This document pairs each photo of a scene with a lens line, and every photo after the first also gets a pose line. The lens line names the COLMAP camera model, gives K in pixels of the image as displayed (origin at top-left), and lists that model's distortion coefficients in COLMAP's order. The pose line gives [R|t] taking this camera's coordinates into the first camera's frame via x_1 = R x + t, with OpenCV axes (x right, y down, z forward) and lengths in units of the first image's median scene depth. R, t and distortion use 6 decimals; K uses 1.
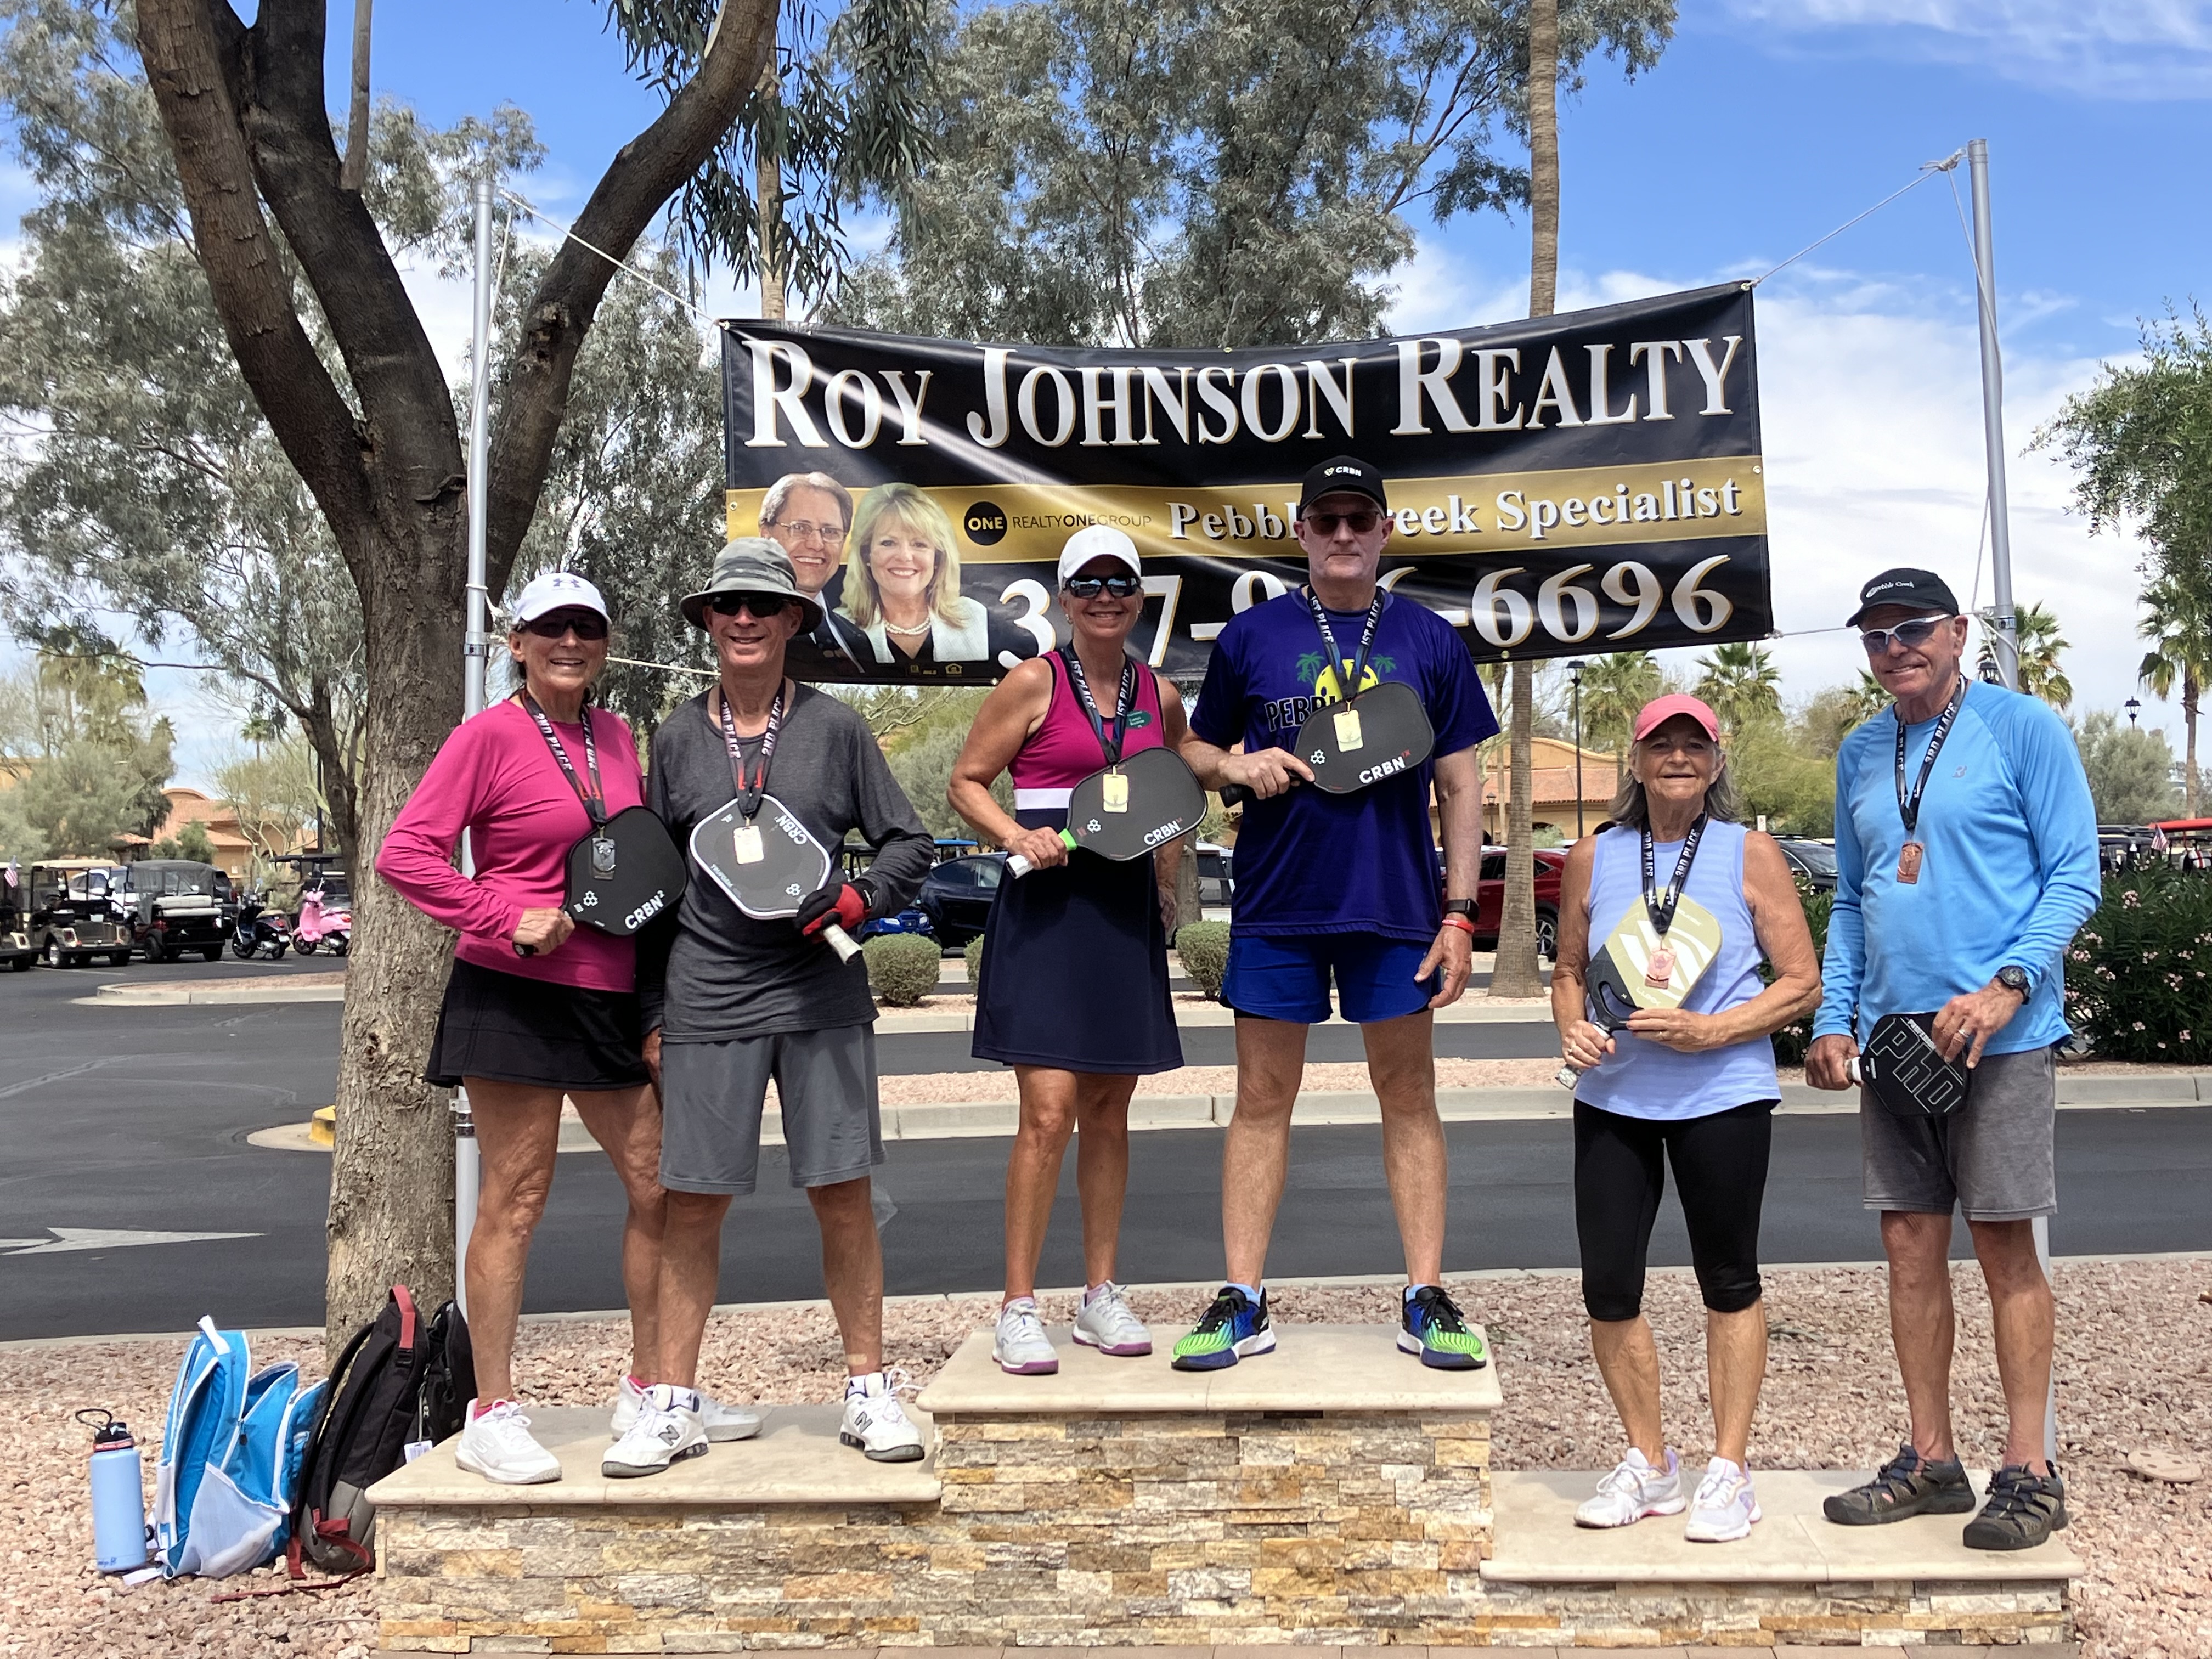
lens RADIAL K [[3127.1, 0, 1106.0], [0, 3127.1, 829.5], [0, 0, 1]] dist [0.480032, -2.328965]
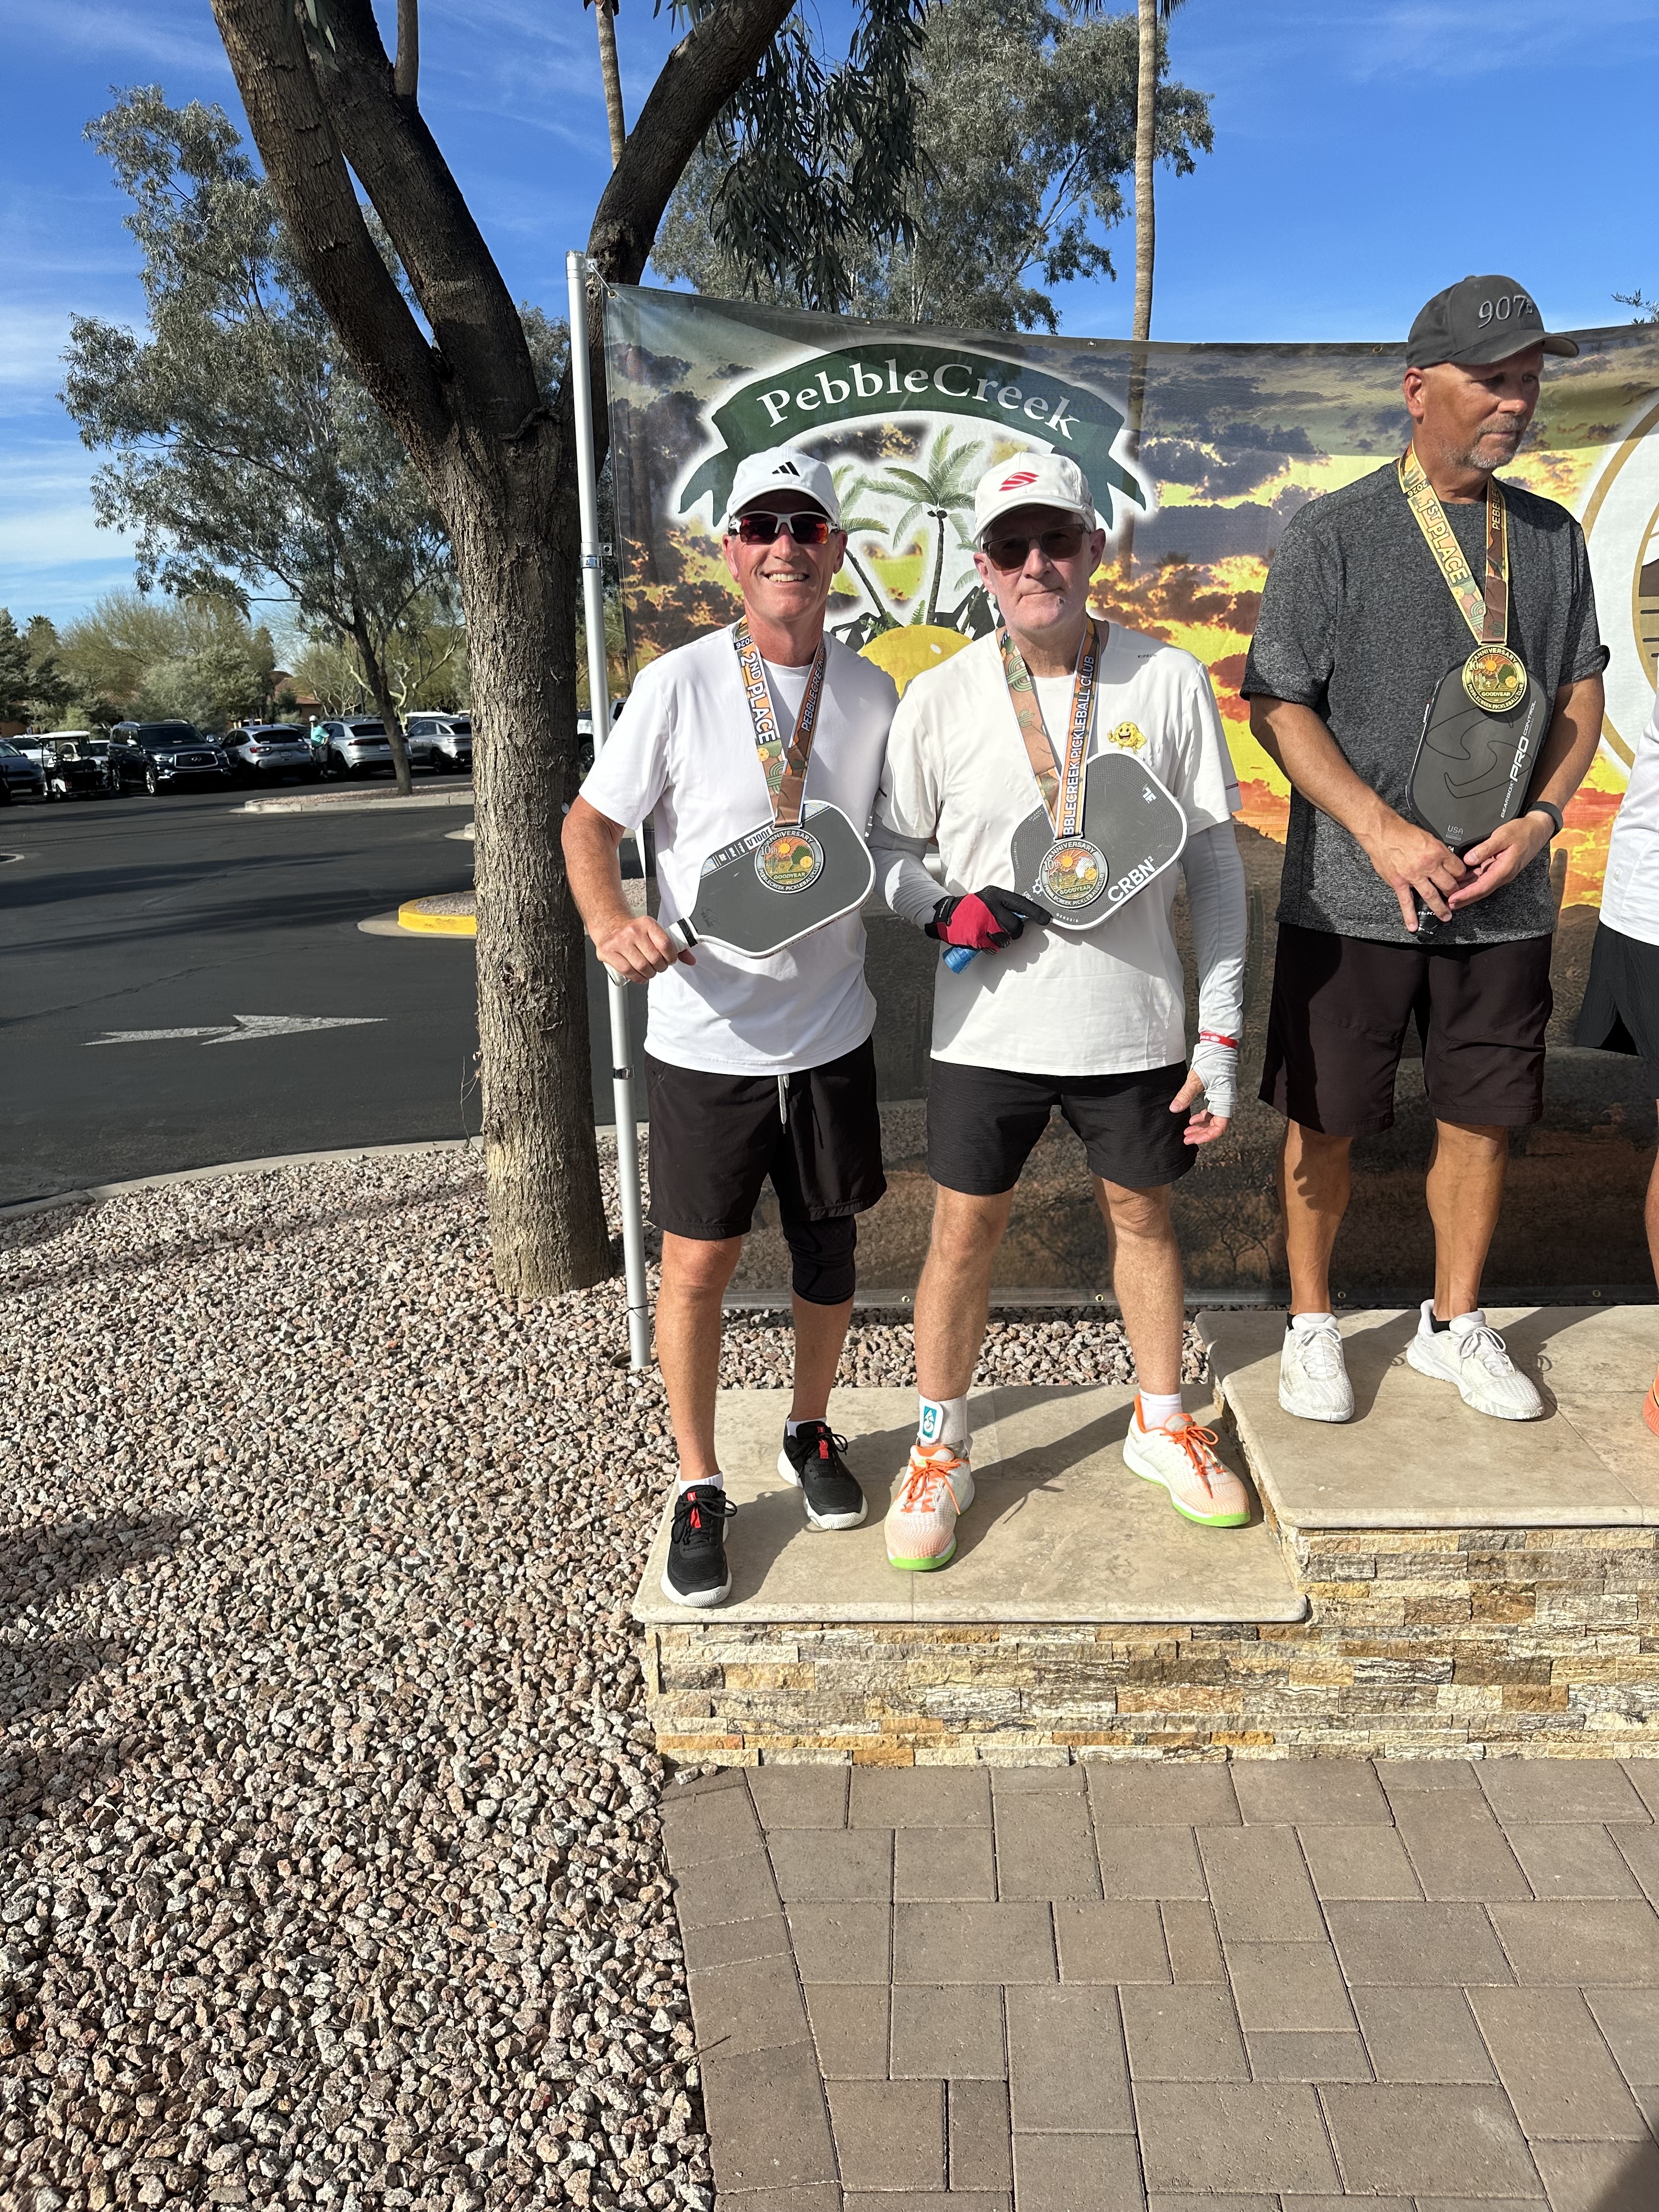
lens RADIAL K [[1532.6, 0, 829.5], [0, 1532.6, 1106.0], [0, 0, 1]] dist [0.034330, -0.000753]
pose [[0.998617, -0.032399, 0.041413, -0.192568], [0.020170, 0.963396, 0.267321, -0.036177], [-0.048558, -0.266116, 0.962717, 0.639605]]
